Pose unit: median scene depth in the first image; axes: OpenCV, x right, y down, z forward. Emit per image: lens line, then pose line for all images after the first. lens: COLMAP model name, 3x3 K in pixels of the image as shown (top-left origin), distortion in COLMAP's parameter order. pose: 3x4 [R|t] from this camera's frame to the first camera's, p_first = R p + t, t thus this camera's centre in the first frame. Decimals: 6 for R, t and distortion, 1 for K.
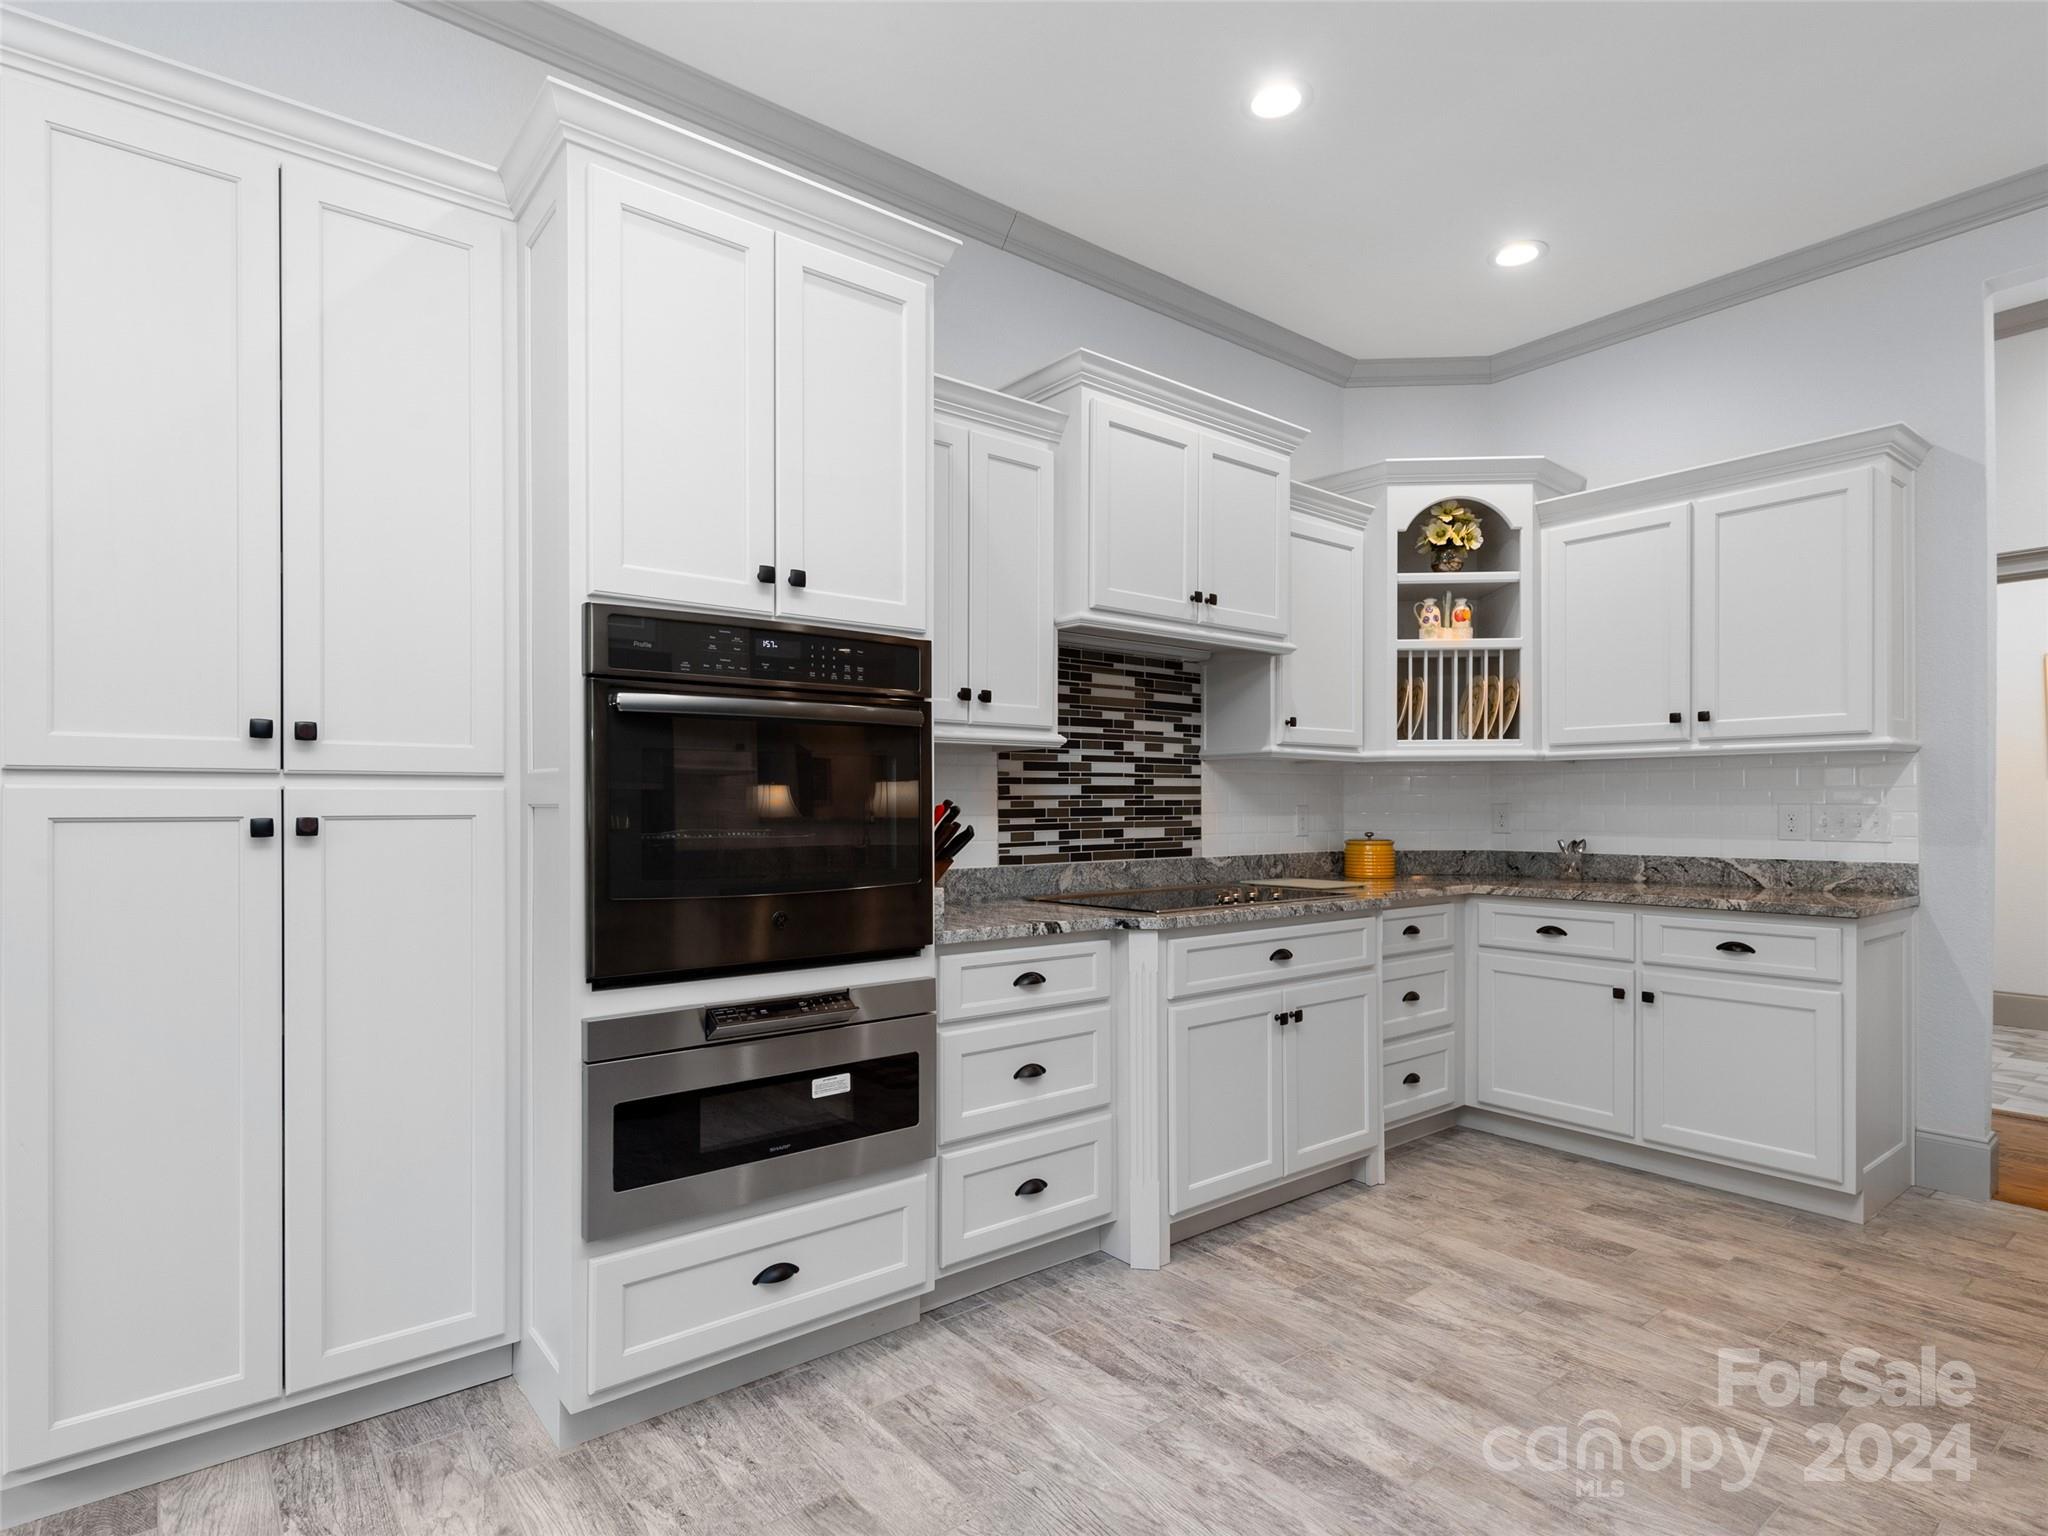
lens RADIAL K [[1098.4, 0, 1025.3], [0, 1098.4, 781.9], [0, 0, 1]] dist [0.002298, 0.000064]
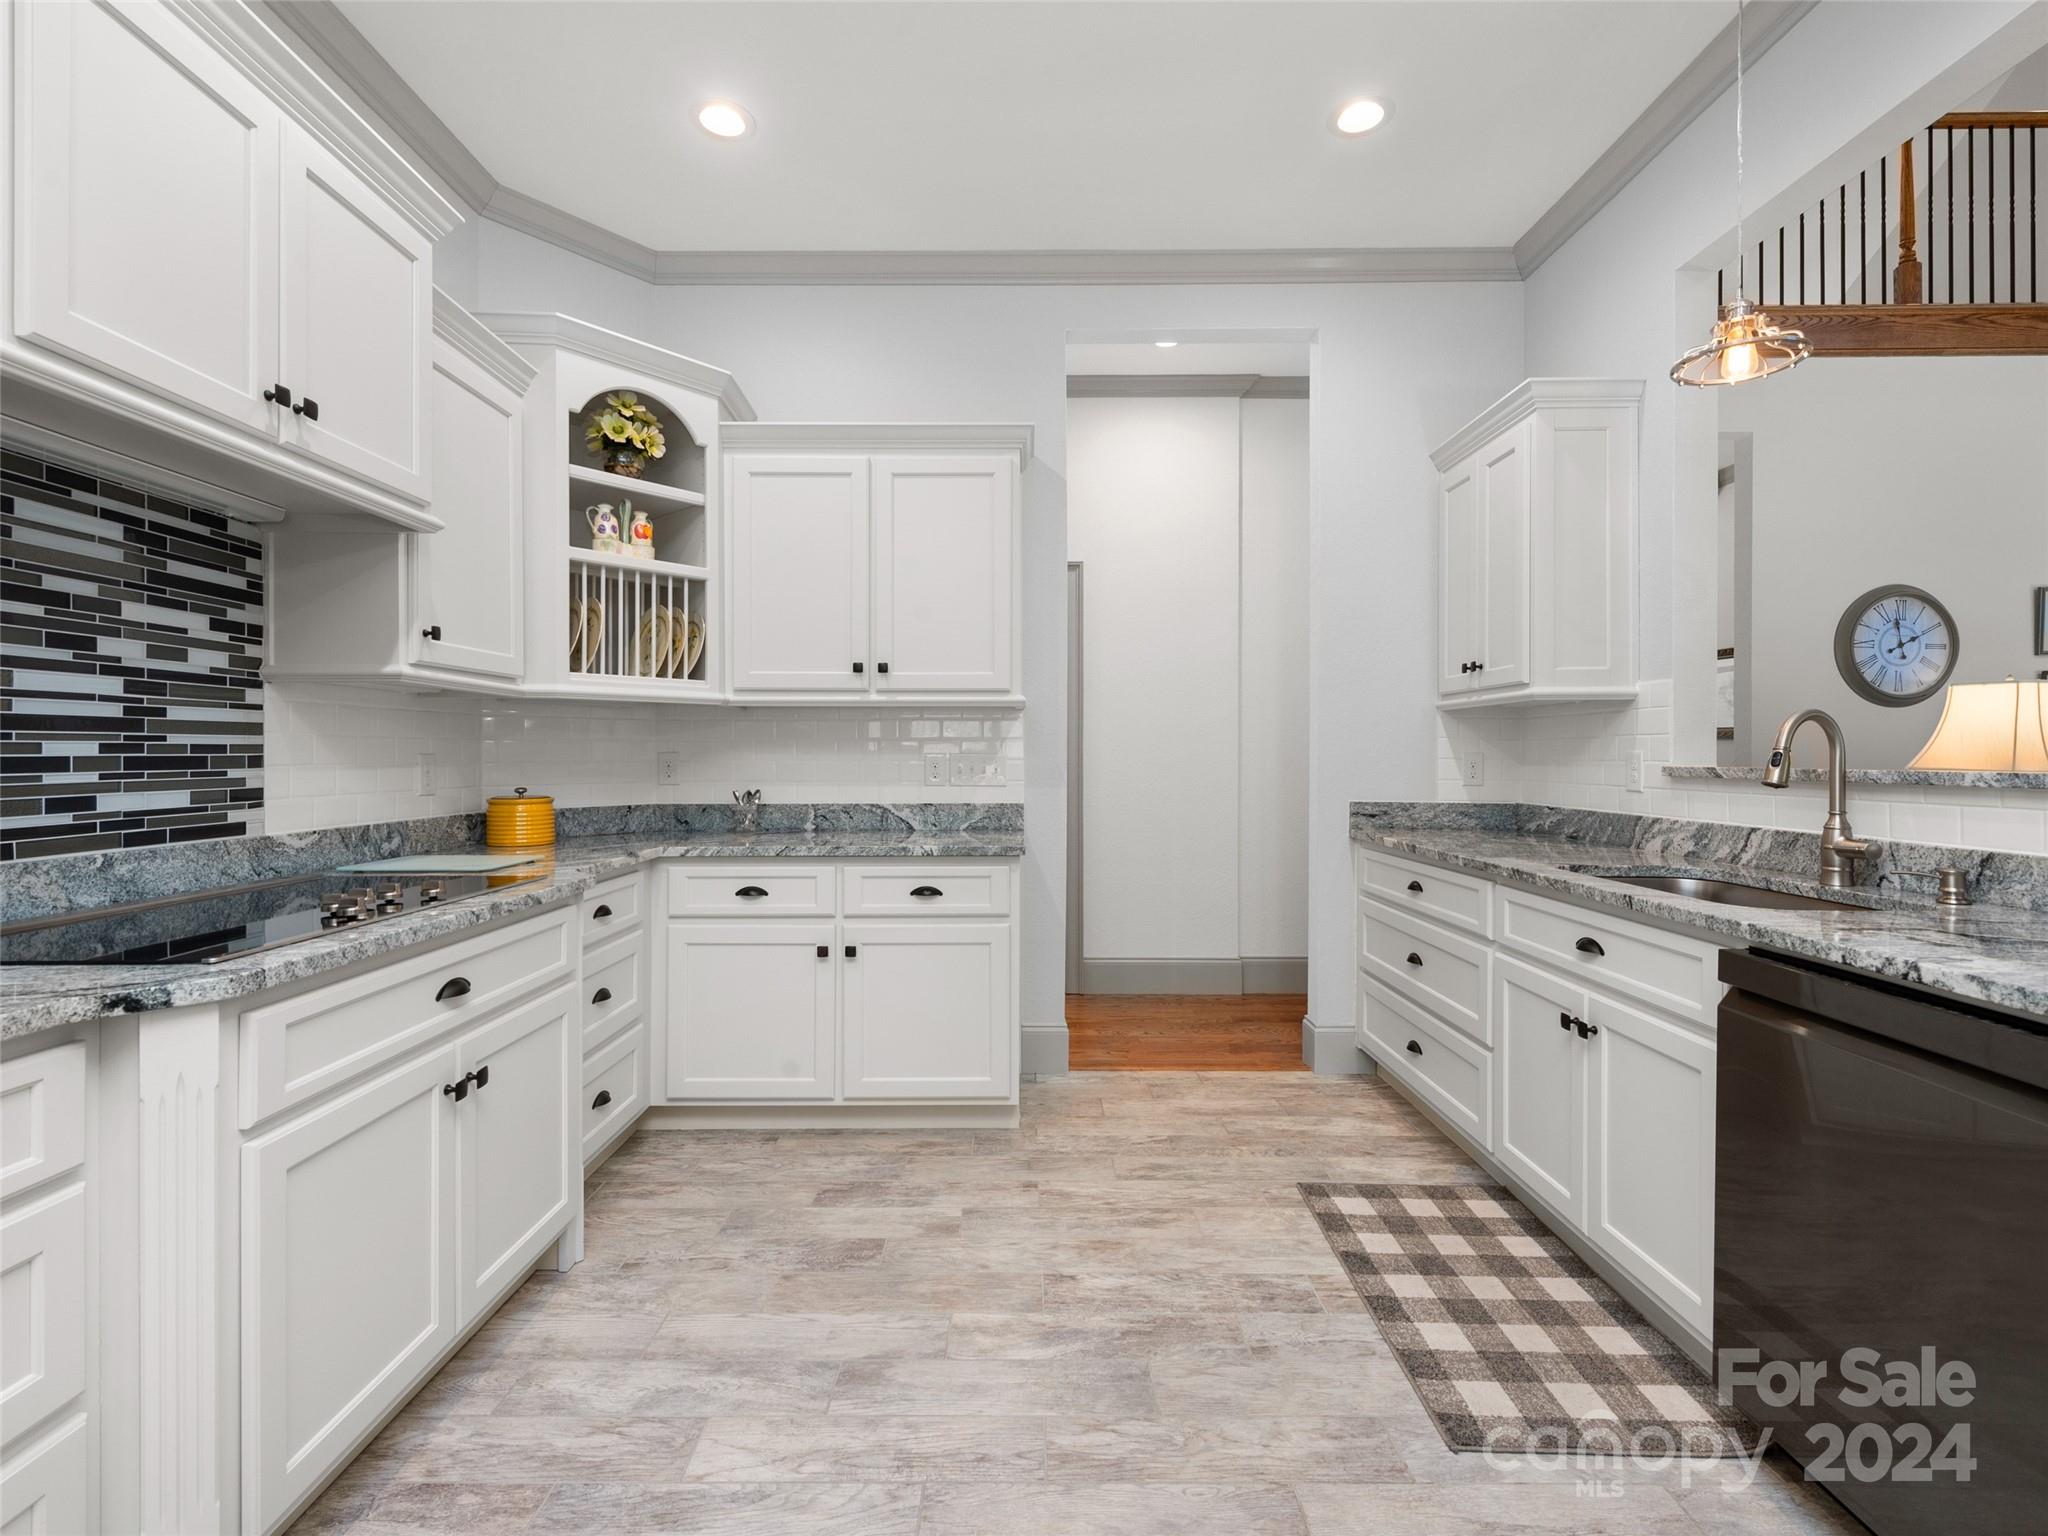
lens RADIAL K [[965.4, 0, 1037.0], [0, 965.4, 756.2], [0, 0, 1]] dist [0.017364, -0.006824]
pose [[0.634030, -0.000245, 0.773309, 0.010352], [-0.017132, 0.999750, 0.014364, 0.007921], [-0.773119, -0.022355, 0.633867, 0.321001]]
